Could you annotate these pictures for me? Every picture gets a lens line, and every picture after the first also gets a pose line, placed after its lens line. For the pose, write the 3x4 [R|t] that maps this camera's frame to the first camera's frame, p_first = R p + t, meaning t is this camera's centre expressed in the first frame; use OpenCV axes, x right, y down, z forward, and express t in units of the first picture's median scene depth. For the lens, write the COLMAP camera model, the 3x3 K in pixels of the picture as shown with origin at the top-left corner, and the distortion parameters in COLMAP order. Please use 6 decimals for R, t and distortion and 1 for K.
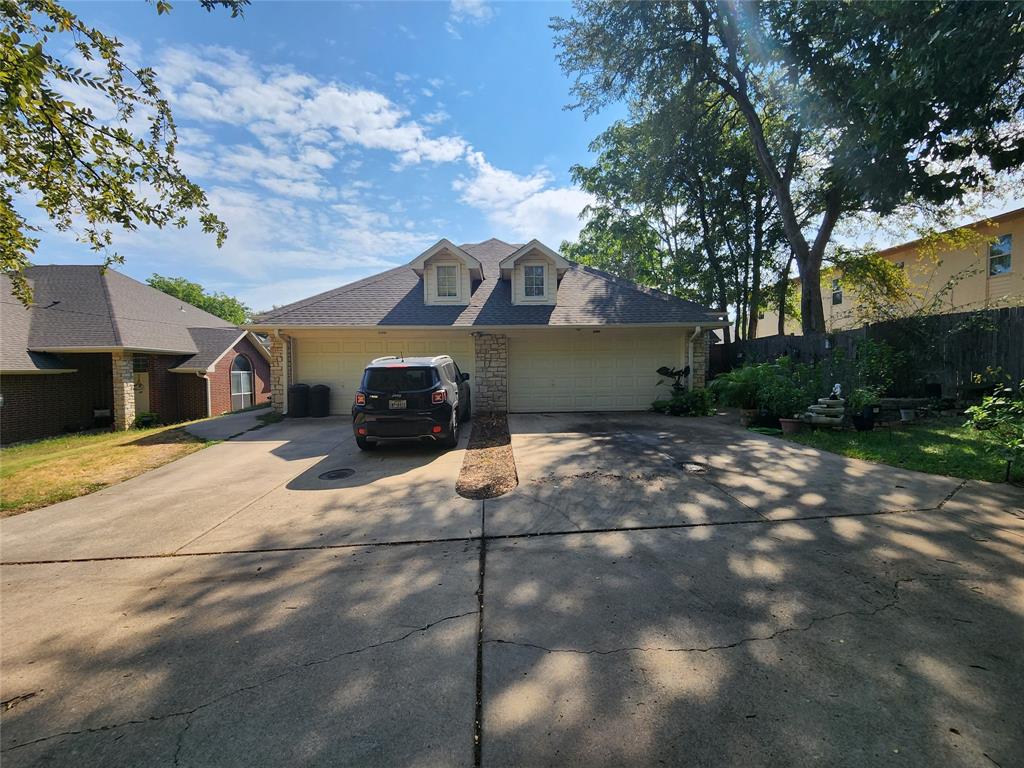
lens RADIAL K [[419.0, 0, 509.8], [0, 419.0, 384.2], [0, 0, 1]] dist [-0.004887, 0.000843]
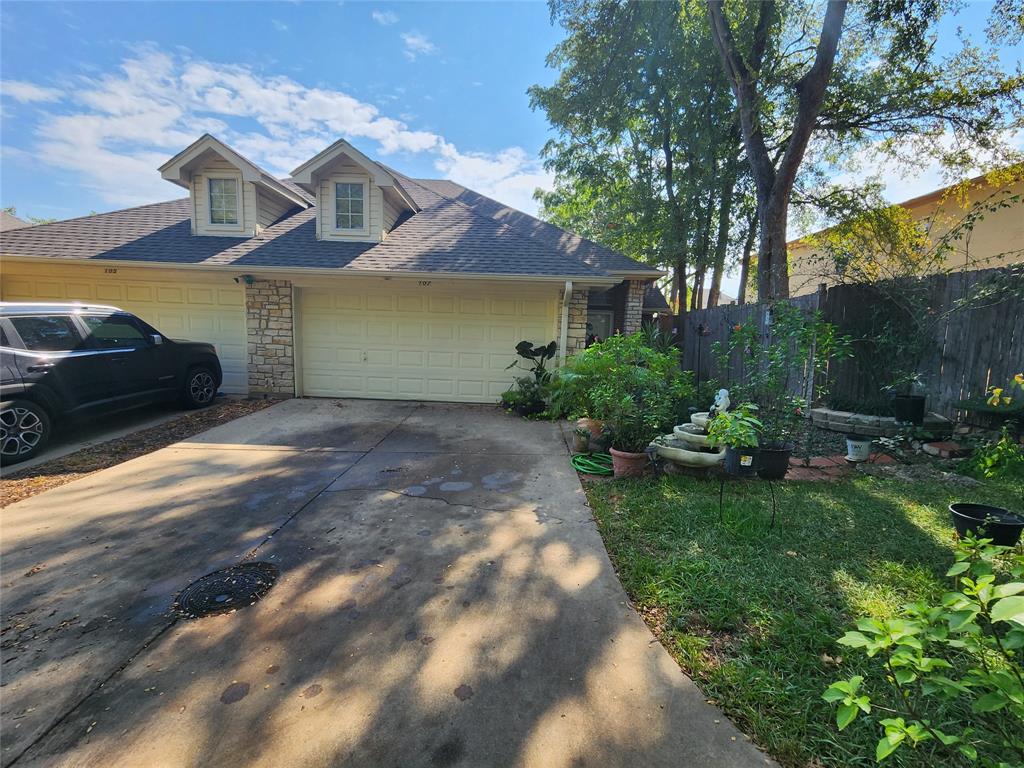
lens RADIAL K [[419.0, 0, 513.5], [0, 419.0, 381.3], [0, 0, 1]] dist [-0.004887, 0.000843]
pose [[0.998224, 0.051684, -0.029619, 0.374643], [-0.049312, 0.995897, 0.075874, -0.027384], [0.033419, -0.074278, 0.996677, 0.322961]]
